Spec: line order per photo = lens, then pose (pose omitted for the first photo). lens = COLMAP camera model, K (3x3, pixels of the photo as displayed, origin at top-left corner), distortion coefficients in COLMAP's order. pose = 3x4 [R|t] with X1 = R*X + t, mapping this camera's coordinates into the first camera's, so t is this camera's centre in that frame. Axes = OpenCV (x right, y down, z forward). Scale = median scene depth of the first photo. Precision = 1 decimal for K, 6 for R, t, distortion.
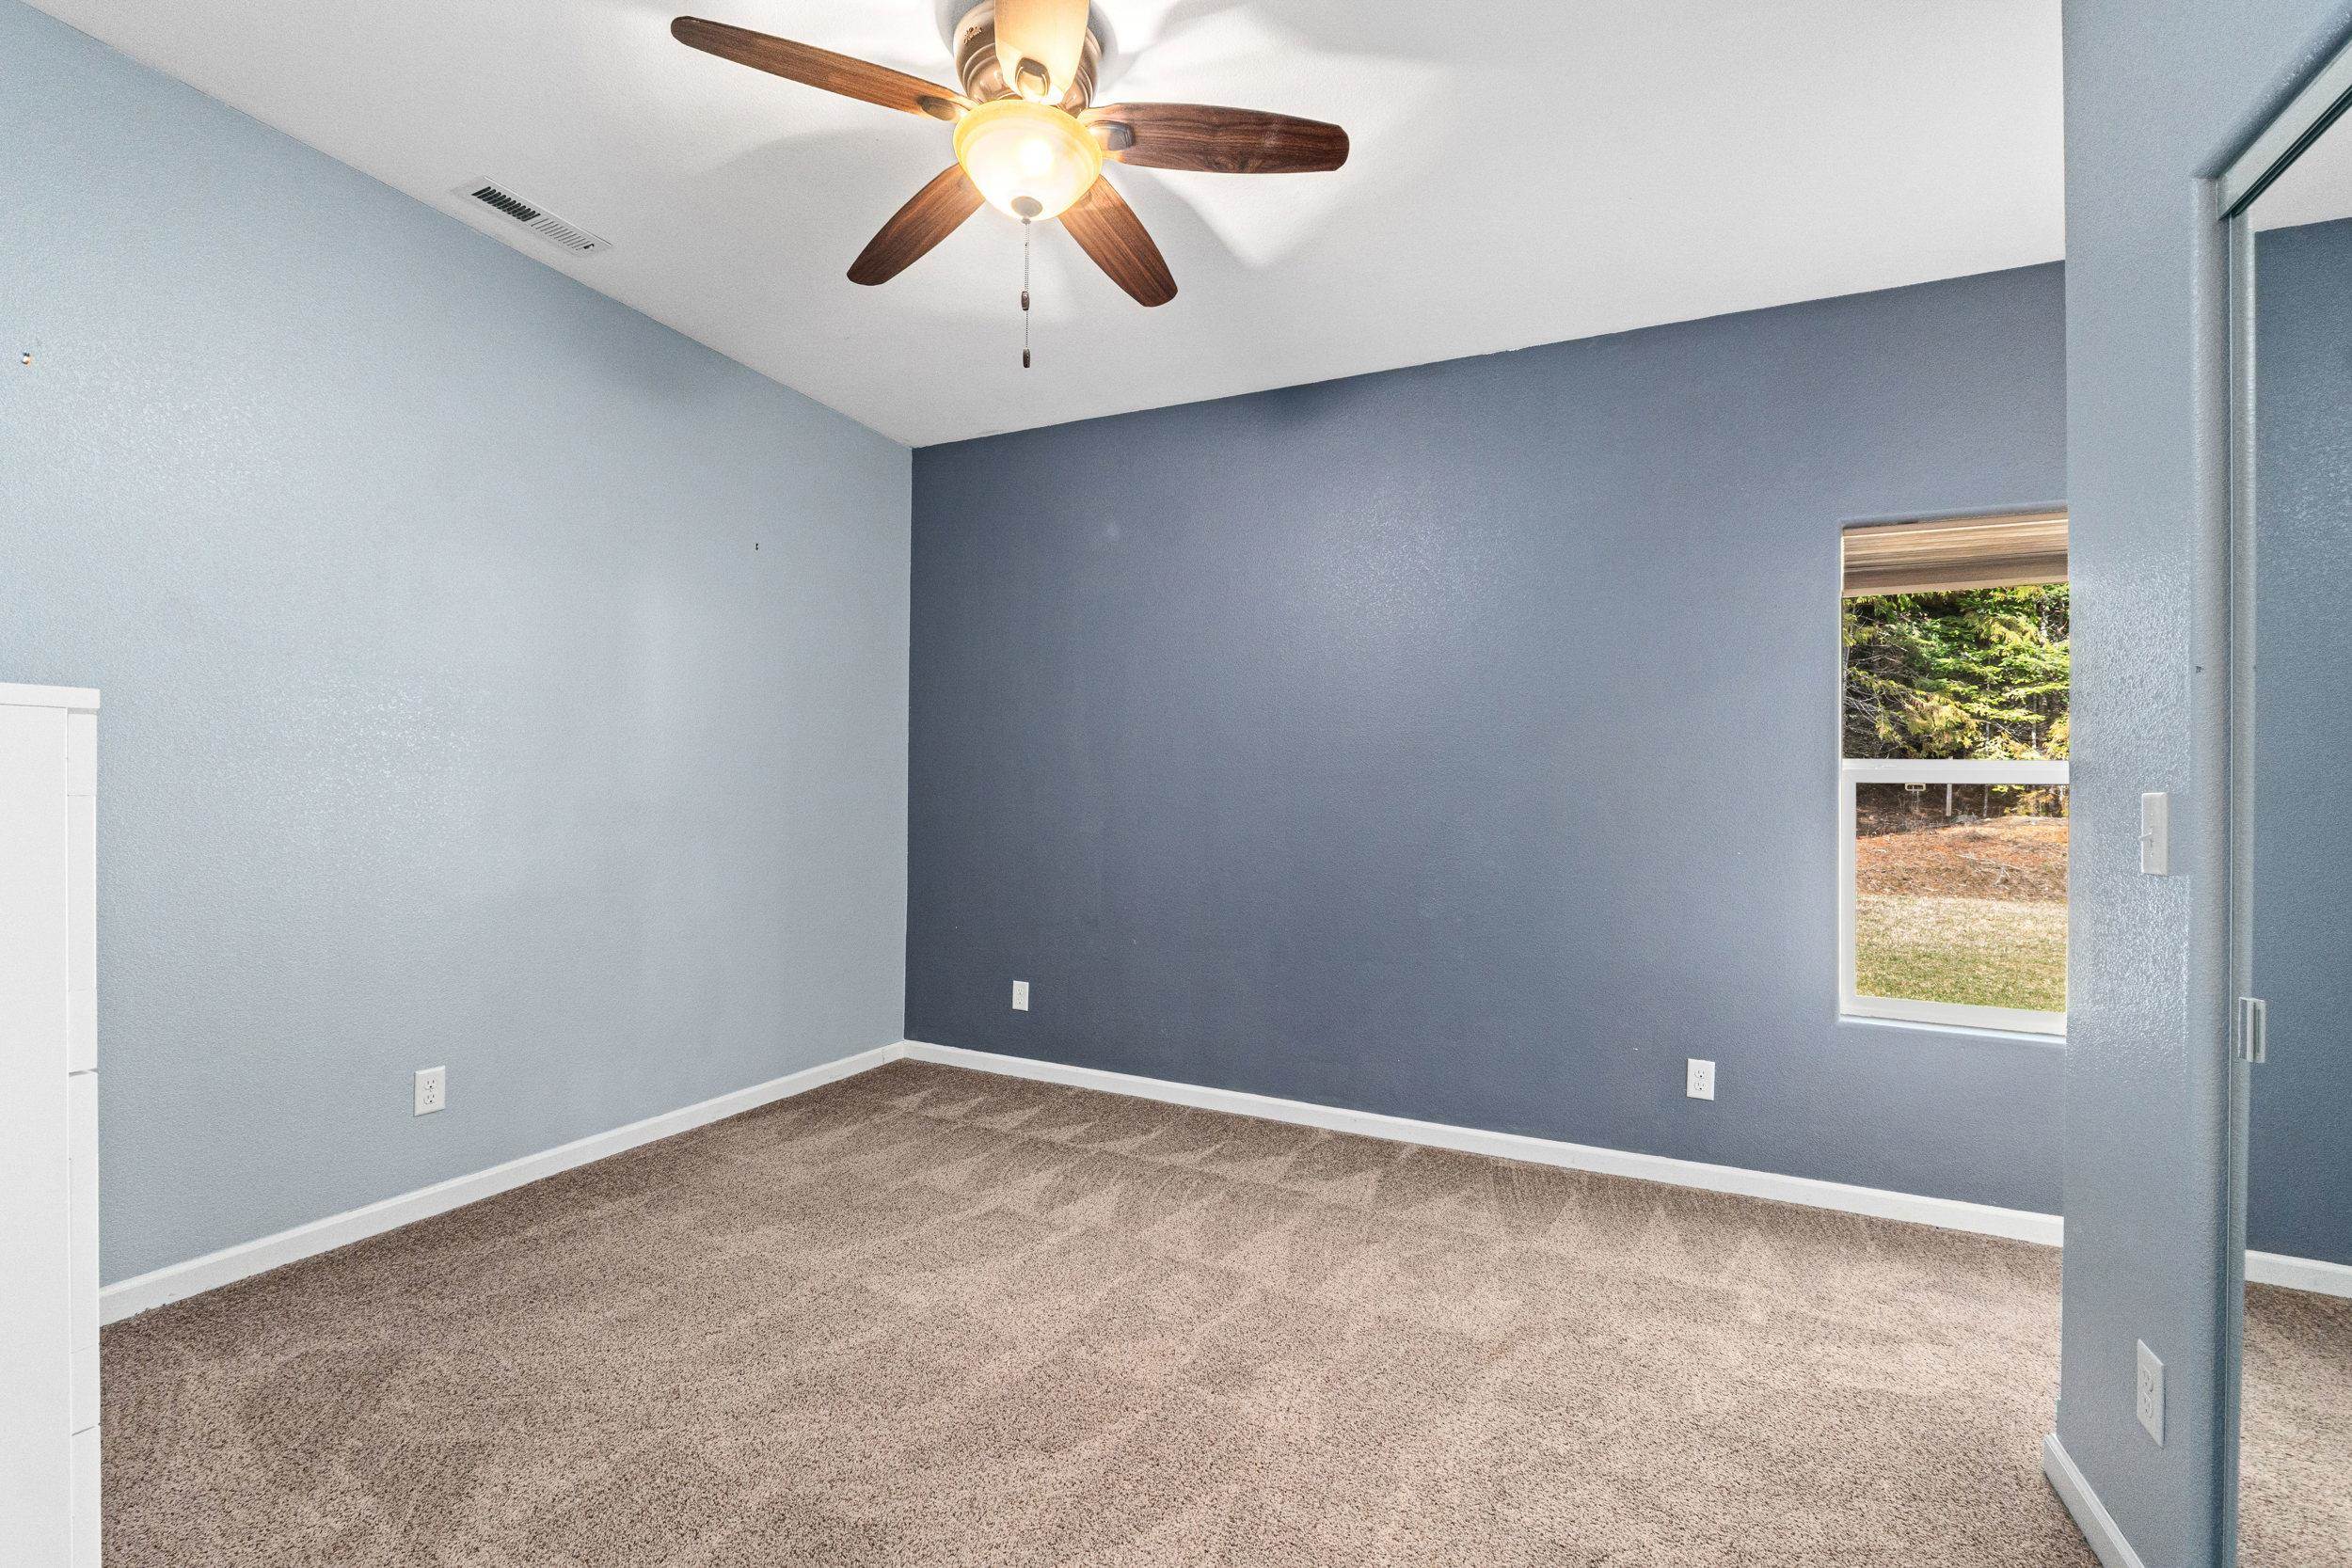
lens RADIAL K [[988.1, 0, 1171.8], [0, 988.1, 795.7], [0, 0, 1]] dist [-0.005930, -0.000641]
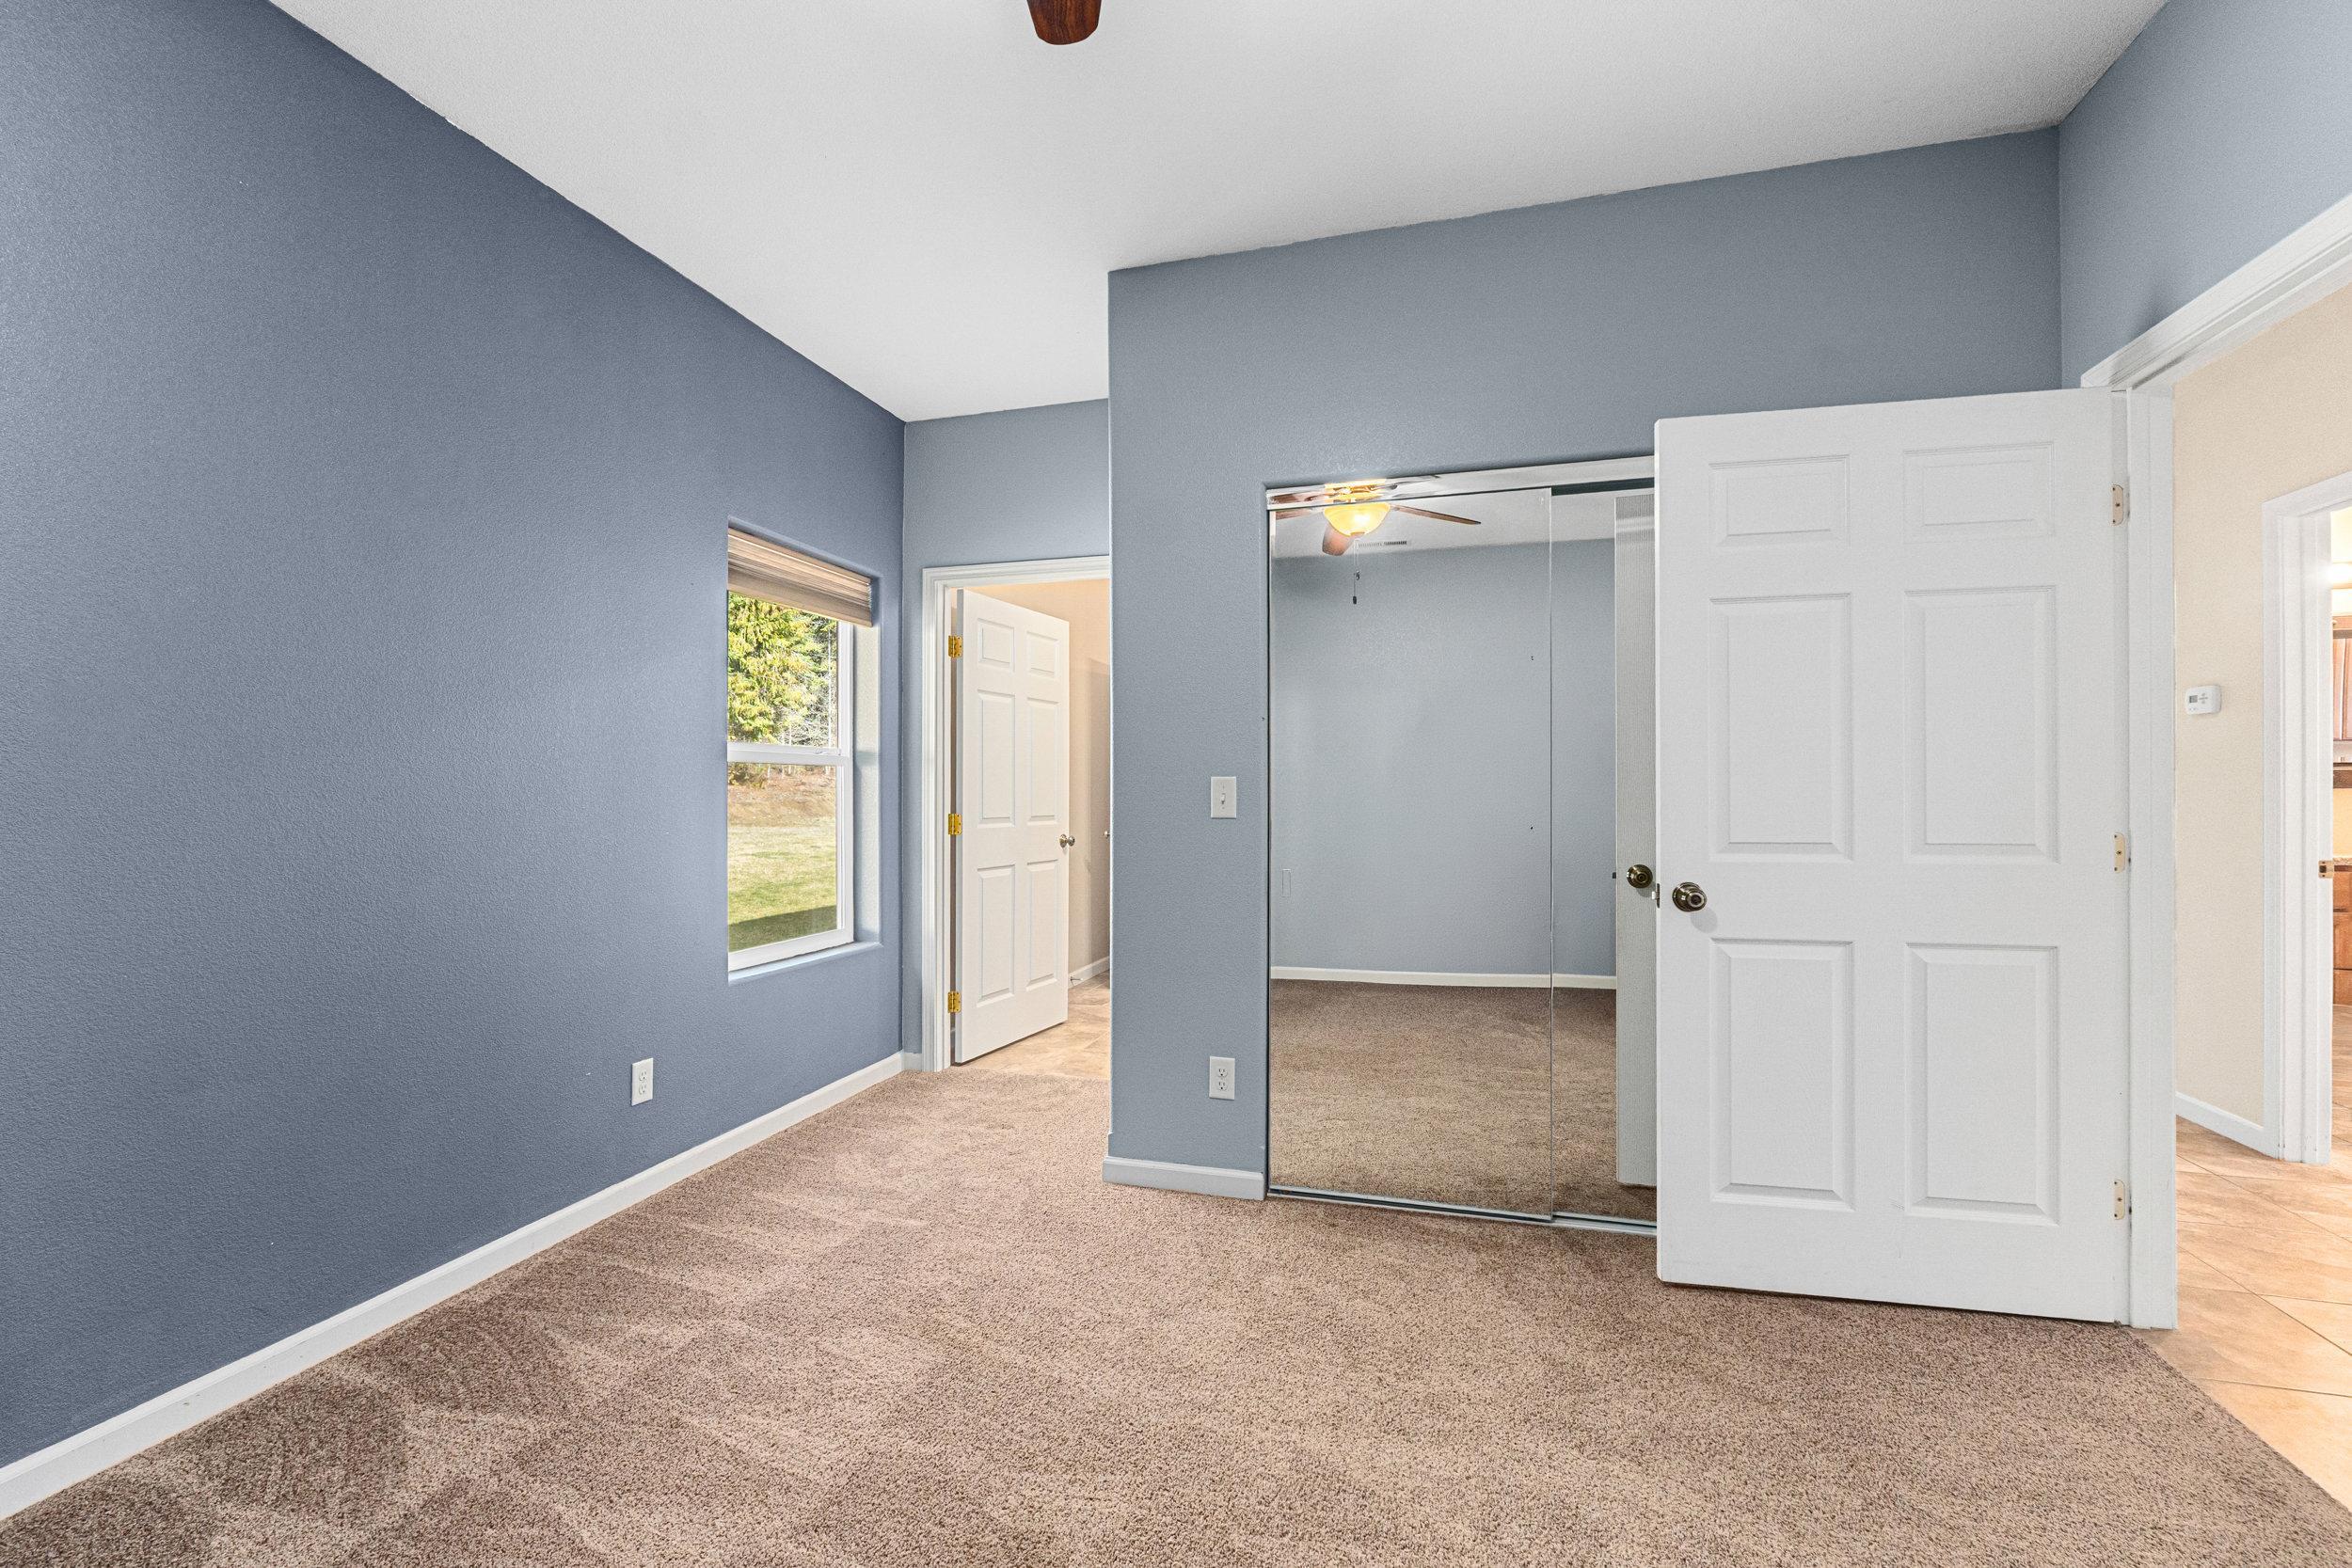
lens RADIAL K [[988.1, 0, 1175.2], [0, 988.1, 783.4], [0, 0, 1]] dist [-0.005930, -0.000641]
pose [[-0.159685, -0.005980, 0.987150, -0.506324], [-0.008478, 0.999953, 0.004686, 0.001505], [-0.987132, -0.007621, -0.159729, 0.742844]]
